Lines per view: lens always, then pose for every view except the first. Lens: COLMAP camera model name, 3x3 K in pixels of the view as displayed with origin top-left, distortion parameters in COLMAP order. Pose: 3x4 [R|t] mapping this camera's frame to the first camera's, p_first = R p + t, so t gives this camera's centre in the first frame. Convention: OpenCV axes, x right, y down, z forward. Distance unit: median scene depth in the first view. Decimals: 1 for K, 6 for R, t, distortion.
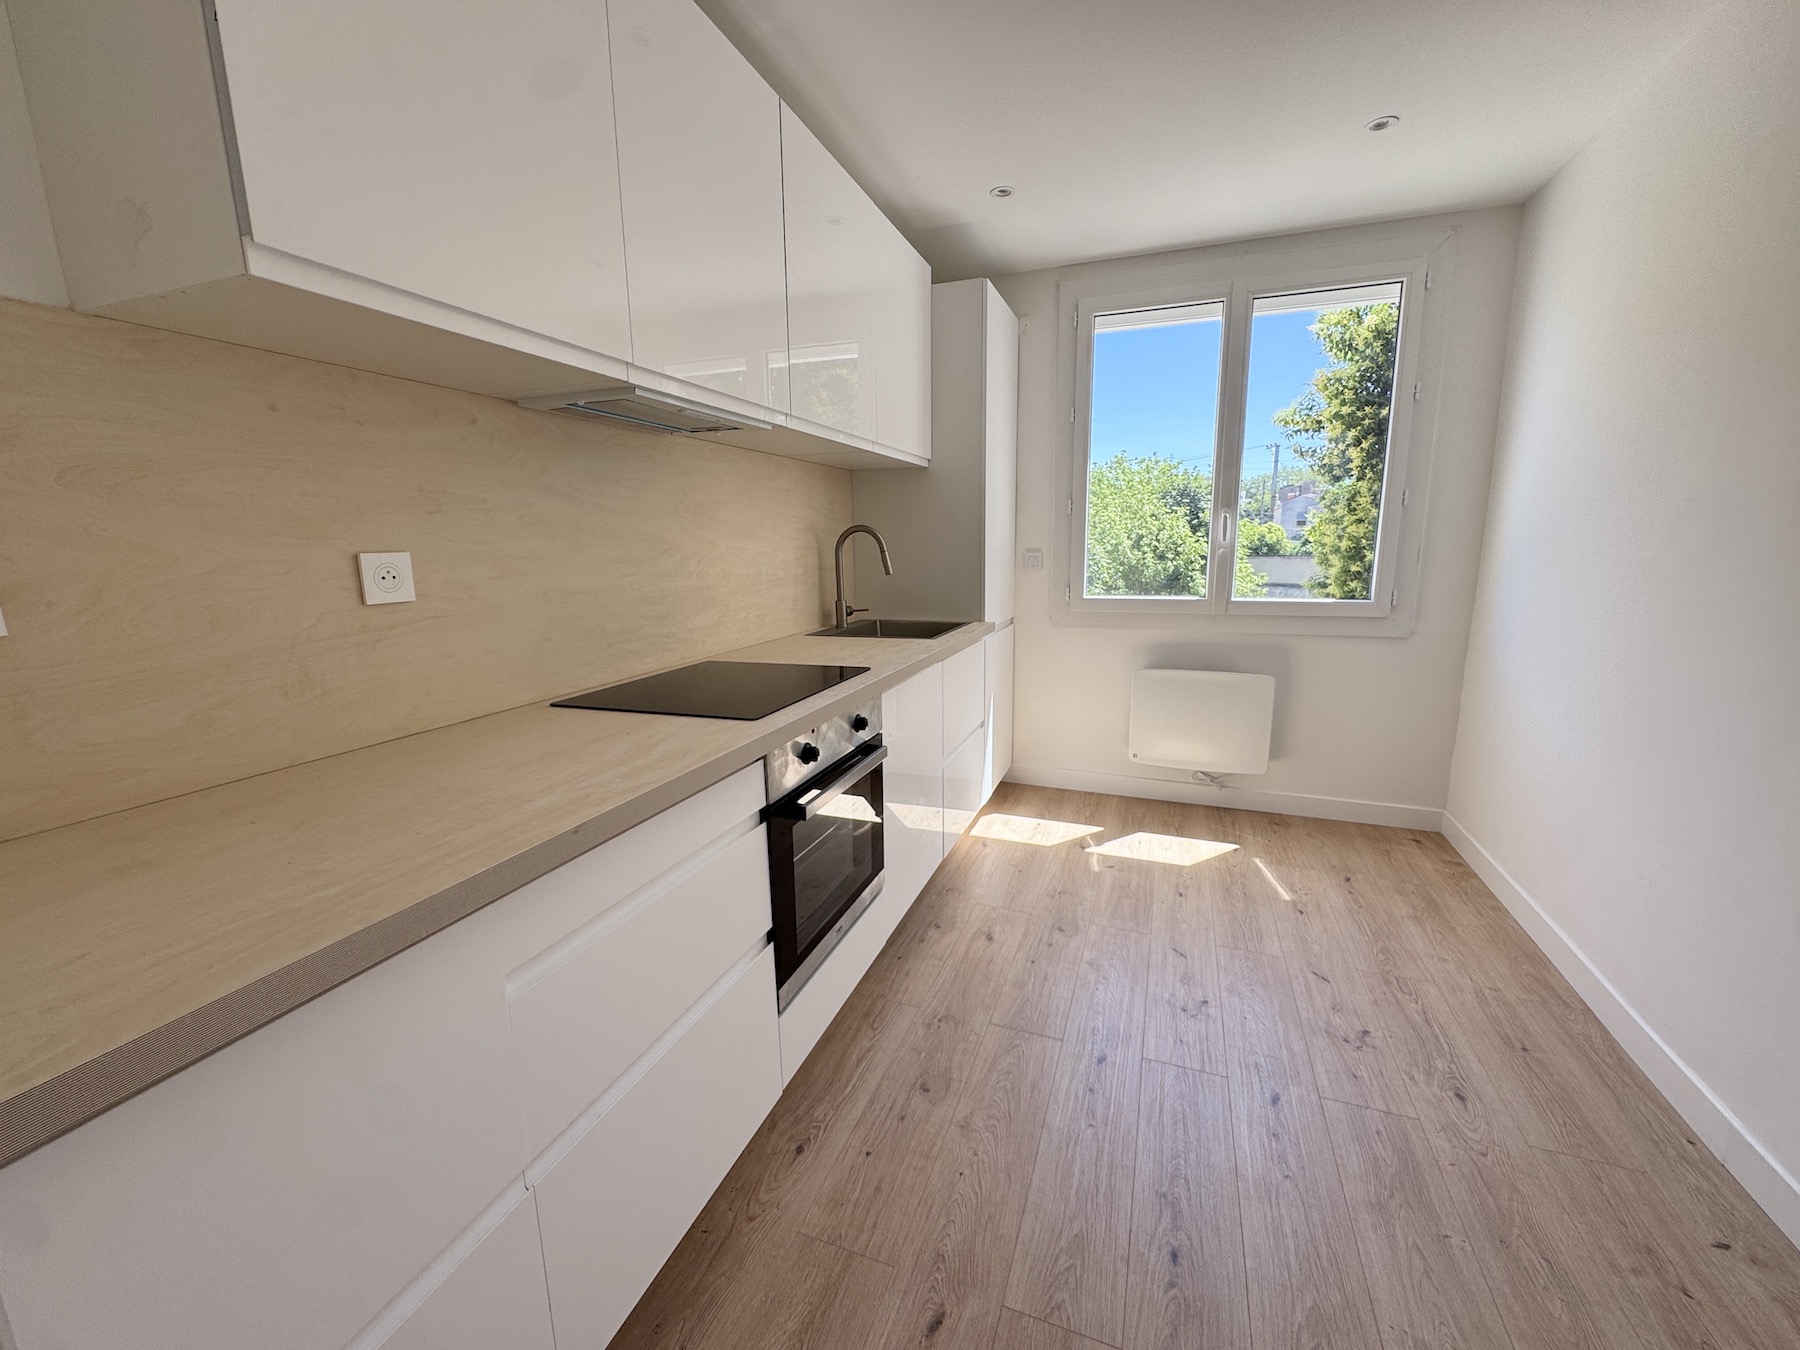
lens RADIAL K [[724.1, 0, 901.5], [0, 724.1, 683.7], [0, 0, 1]] dist [-0.006769, 0.001198]
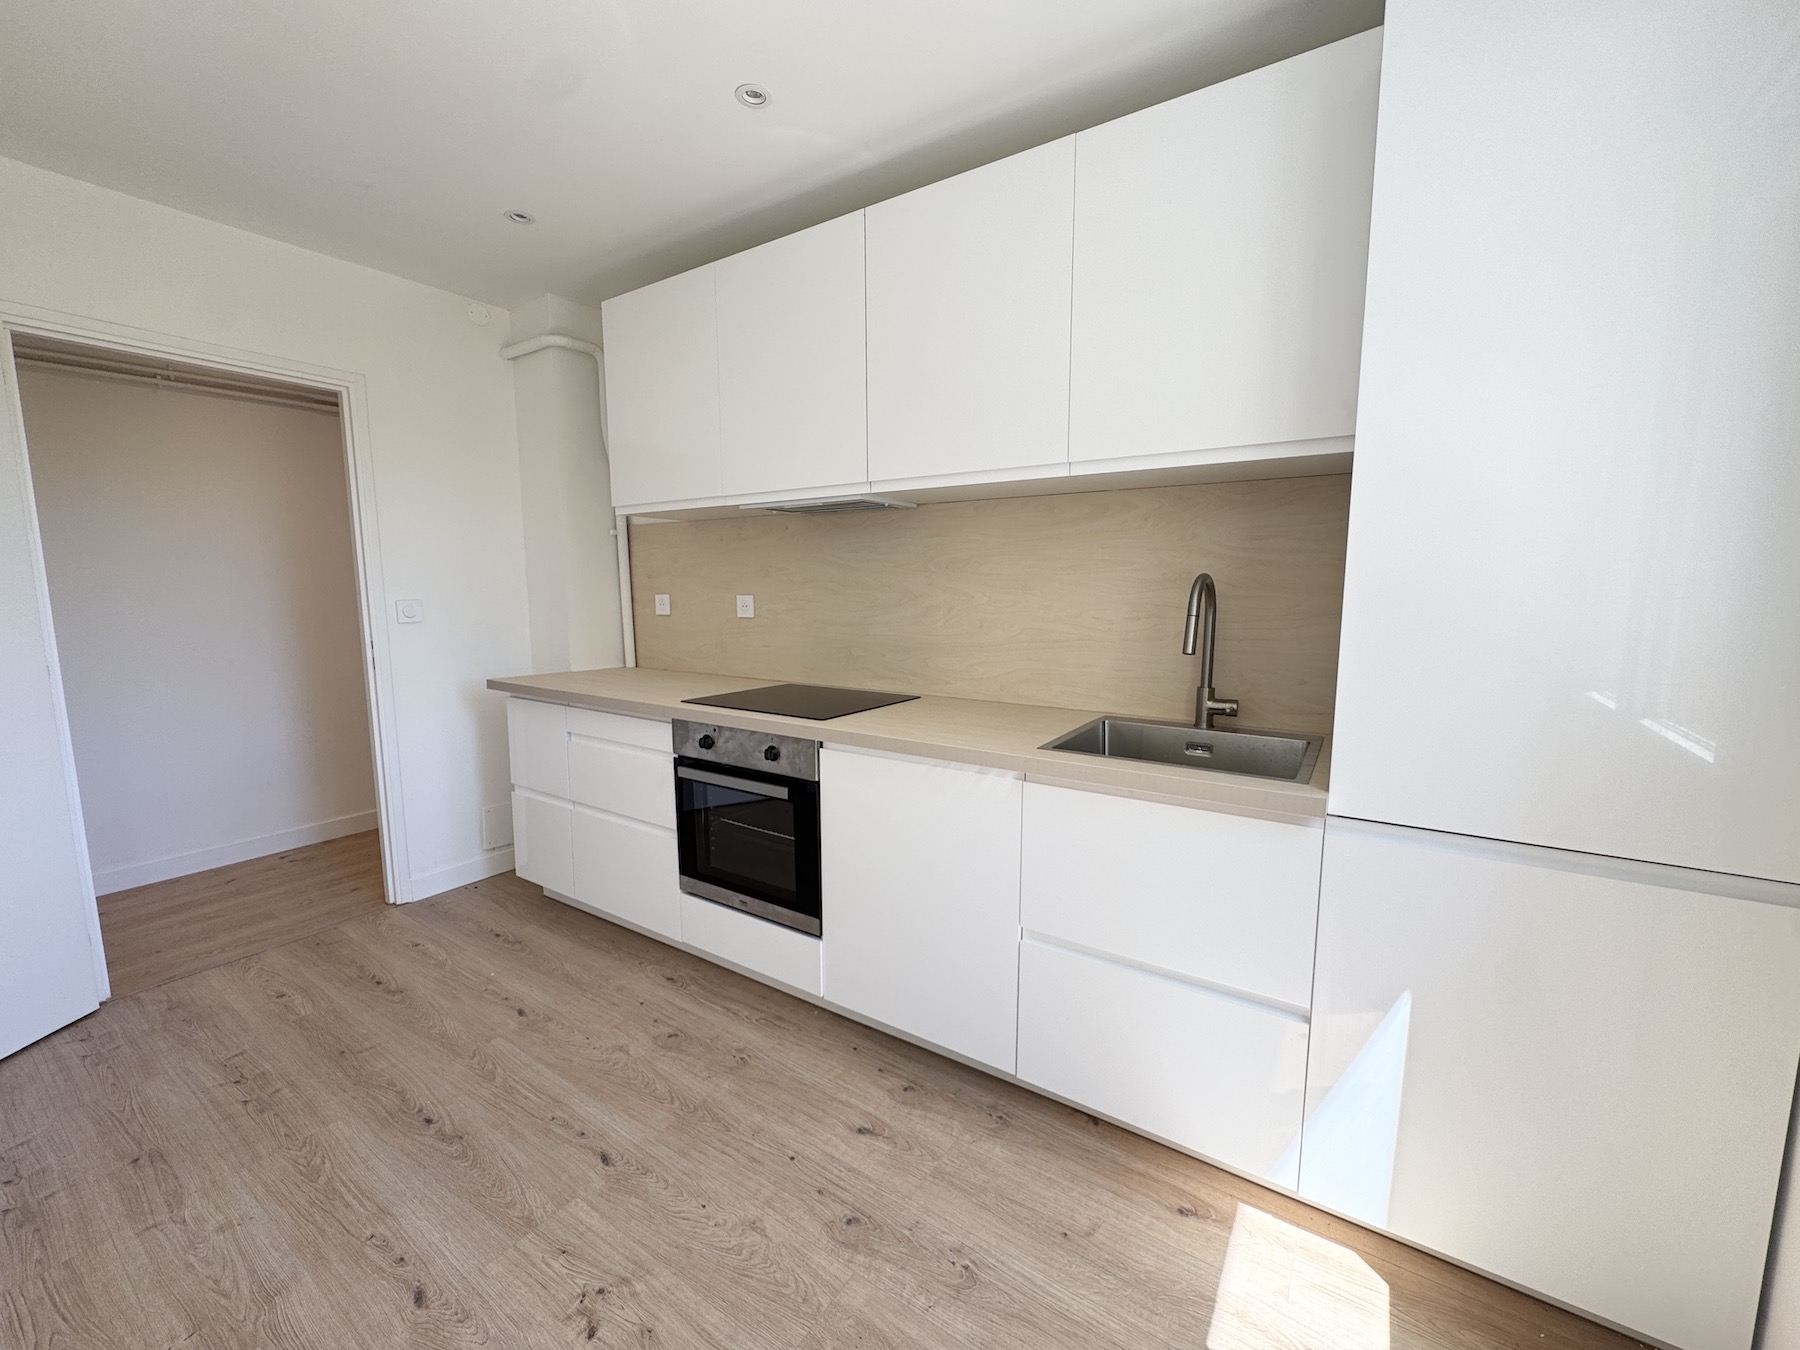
lens RADIAL K [[724.1, 0, 899.4], [0, 724.1, 680.6], [0, 0, 1]] dist [-0.006769, 0.001198]
pose [[-0.240700, 0.140176, -0.960424, 0.893654], [-0.182747, 0.965273, 0.186684, -0.280666], [0.953240, 0.220450, -0.206724, 1.282084]]
